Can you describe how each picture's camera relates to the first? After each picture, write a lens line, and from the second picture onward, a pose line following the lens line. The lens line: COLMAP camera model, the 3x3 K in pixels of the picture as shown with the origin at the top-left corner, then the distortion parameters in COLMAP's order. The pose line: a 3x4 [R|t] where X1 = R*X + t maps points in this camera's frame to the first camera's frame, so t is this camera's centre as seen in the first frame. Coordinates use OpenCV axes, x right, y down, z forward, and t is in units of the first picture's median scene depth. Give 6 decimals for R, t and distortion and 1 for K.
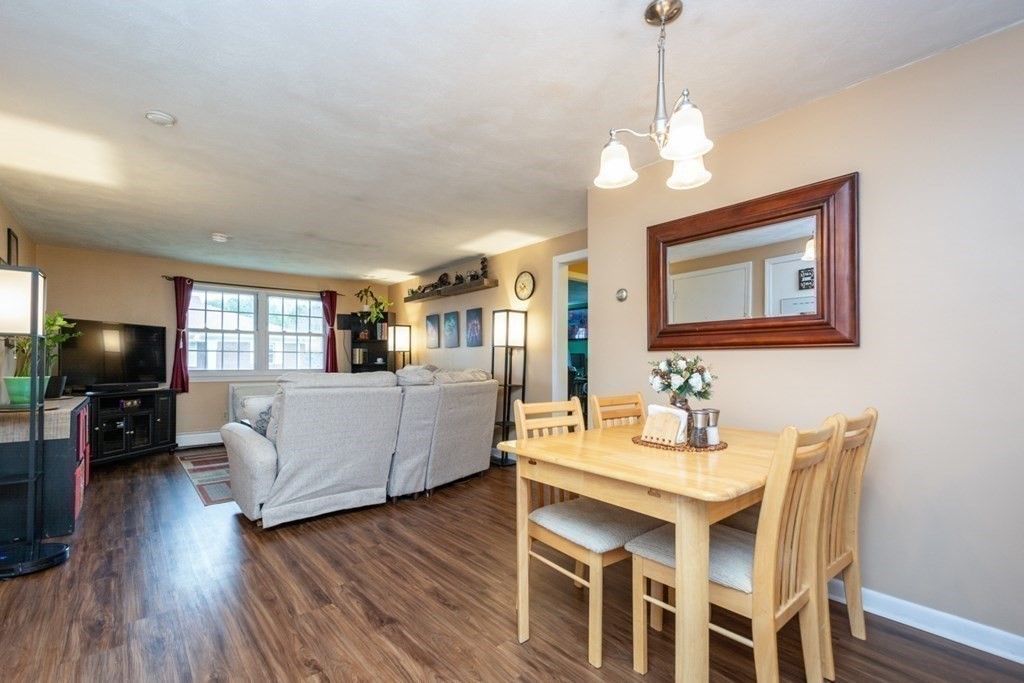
lens RADIAL K [[454.3, 0, 516.2], [0, 454.3, 352.6], [0, 0, 1]] dist [0.020987, -0.000147]
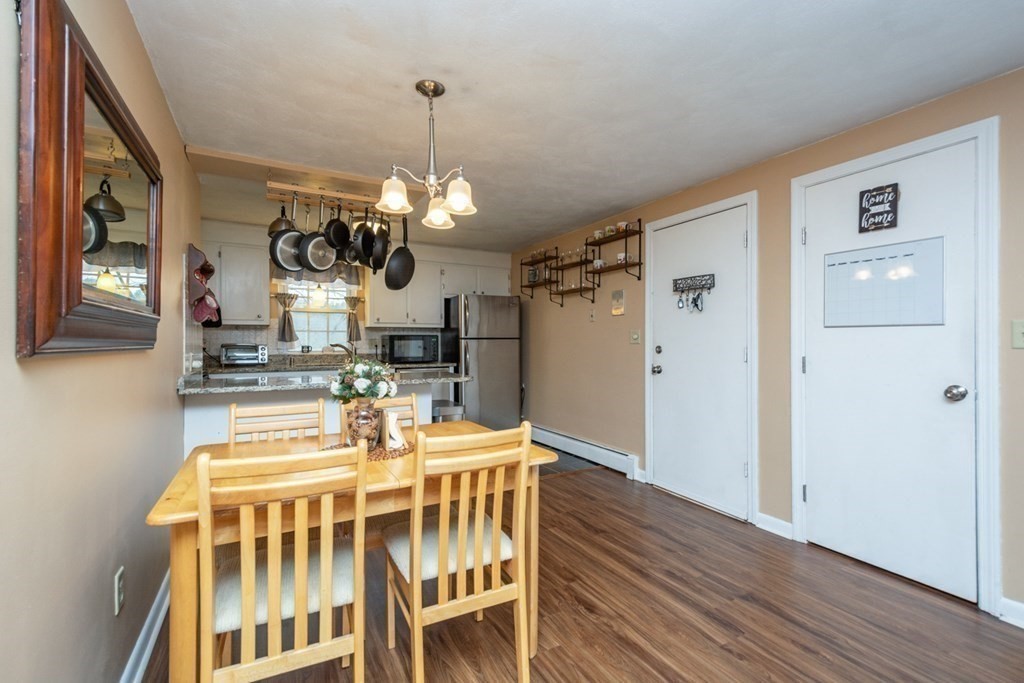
lens RADIAL K [[460.1, 0, 519.6], [0, 460.1, 340.8], [0, 0, 1]] dist [0.018478, -0.000363]
pose [[-0.978857, 0.003373, 0.204516, -0.058818], [-0.000852, 0.999788, -0.020567, -0.006875], [-0.204542, -0.020307, -0.978647, 0.713070]]
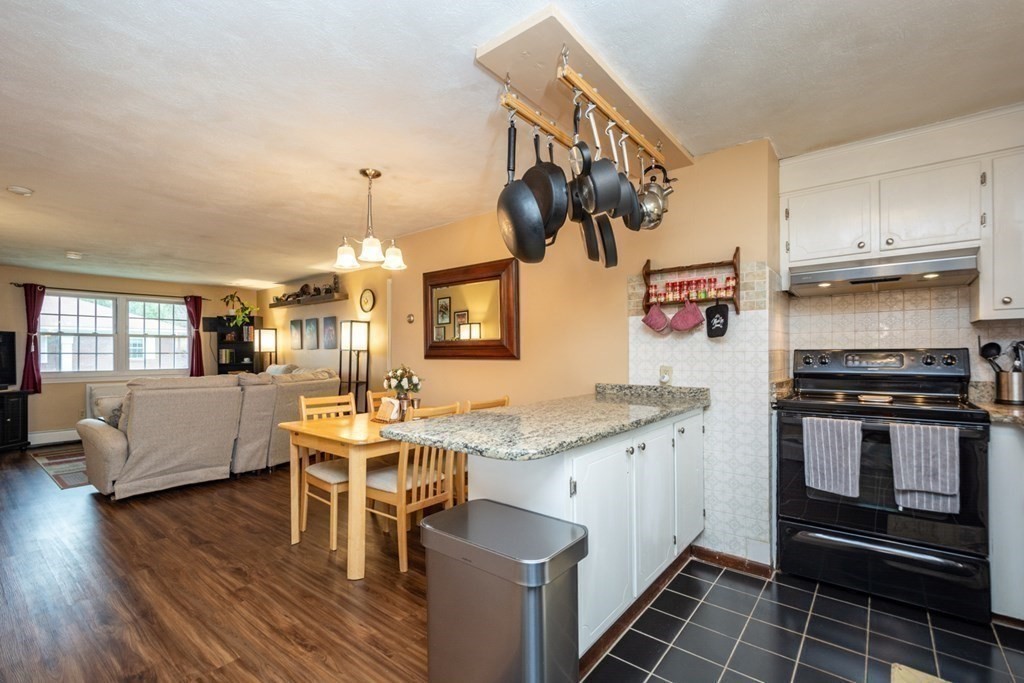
lens RADIAL K [[446.3, 0, 513.0], [0, 446.3, 348.3], [0, 0, 1]] dist [0.011148, -0.000561]
pose [[0.981161, -0.002324, 0.193177, 0.169894], [0.000529, 0.999956, 0.009341, -0.029204], [-0.193190, -0.009063, 0.981119, -0.256068]]
